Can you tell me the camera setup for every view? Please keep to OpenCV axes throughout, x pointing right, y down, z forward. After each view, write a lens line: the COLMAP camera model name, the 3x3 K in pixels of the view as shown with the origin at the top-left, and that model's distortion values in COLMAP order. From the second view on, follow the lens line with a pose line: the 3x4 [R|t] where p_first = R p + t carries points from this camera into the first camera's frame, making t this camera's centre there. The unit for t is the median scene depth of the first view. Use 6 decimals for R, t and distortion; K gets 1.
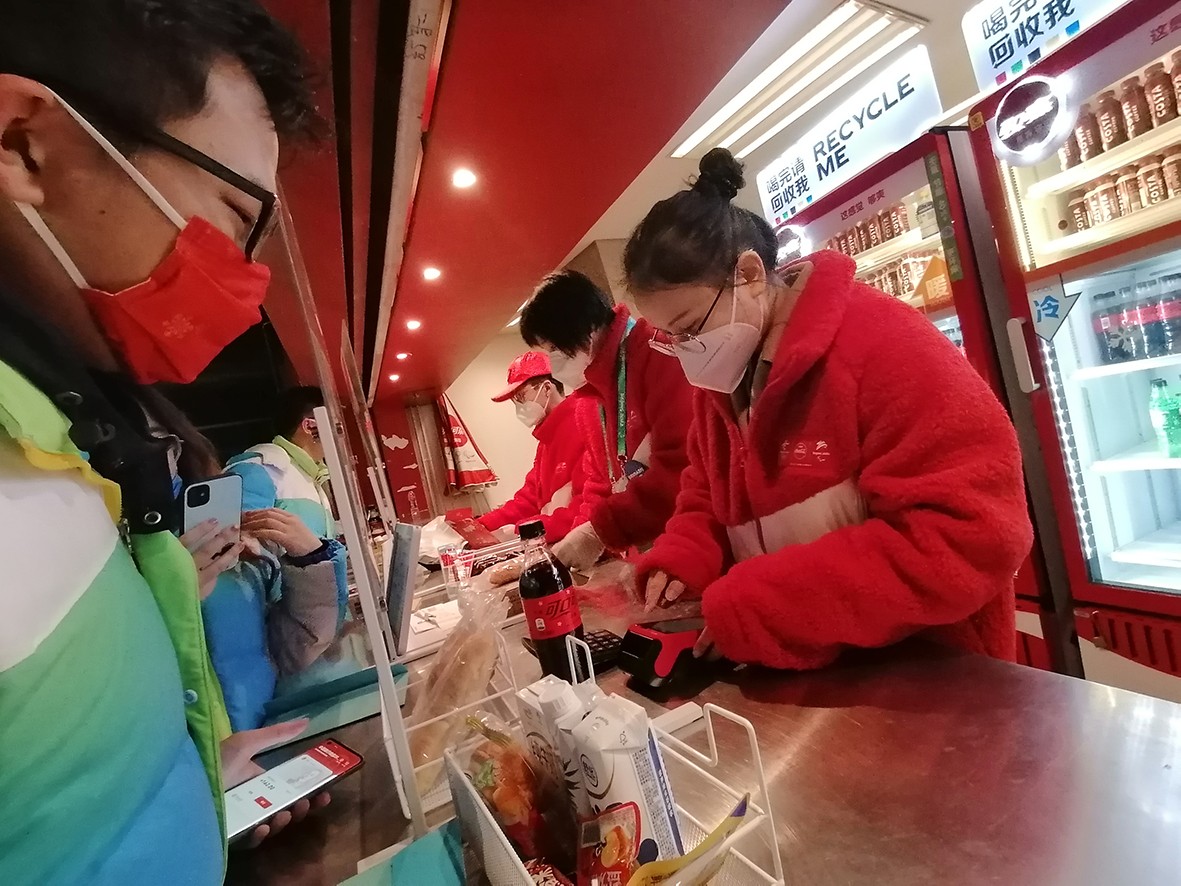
lens RADIAL K [[577.5, 0, 586.9], [0, 577.5, 440.4], [0, 0, 1]] dist [0.002958, 0.000373]
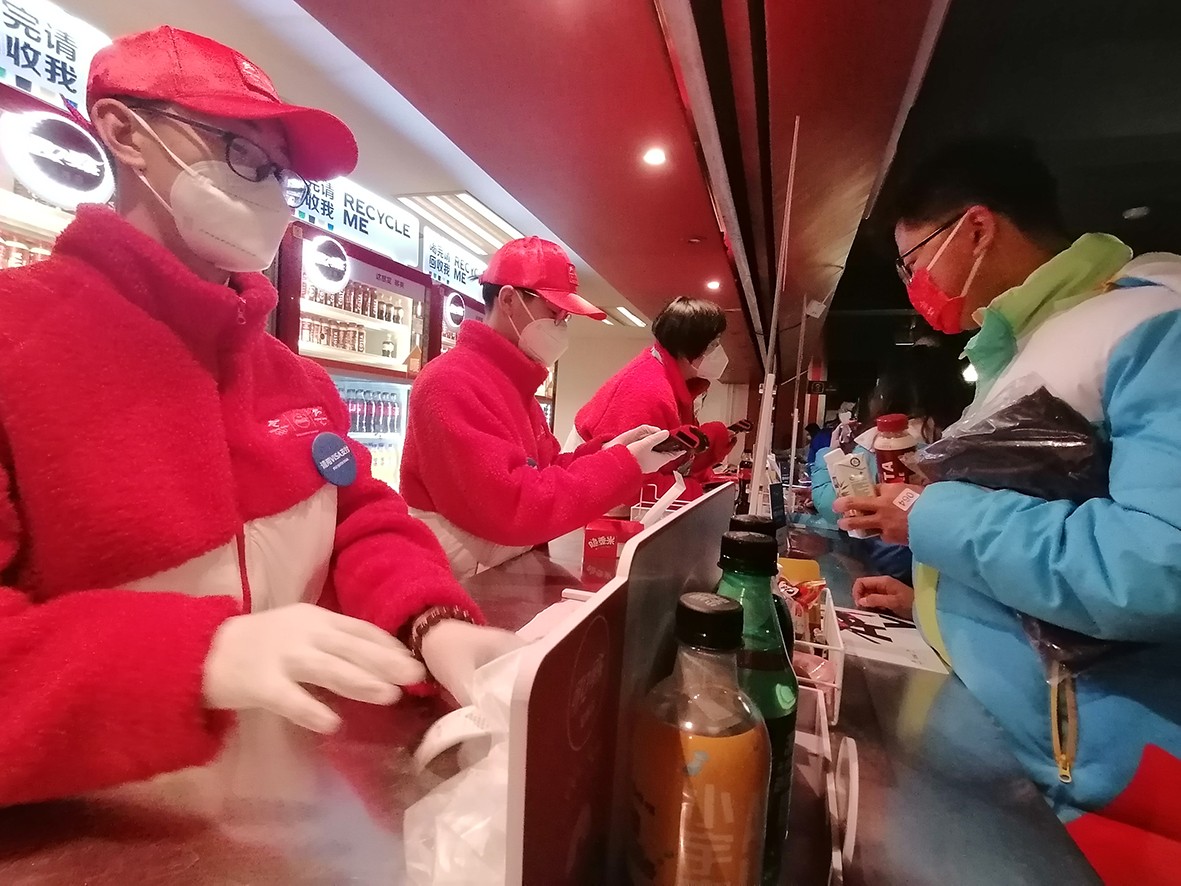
lens RADIAL K [[587.1, 0, 588.7], [0, 587.1, 448.3], [0, 0, 1]] dist [-0.062792, 0.030399]
pose [[-0.757083, 0.121922, 0.641842, -0.751007], [0.083955, 0.992443, -0.089492, 0.135470], [-0.647902, -0.013867, -0.761597, 1.929513]]
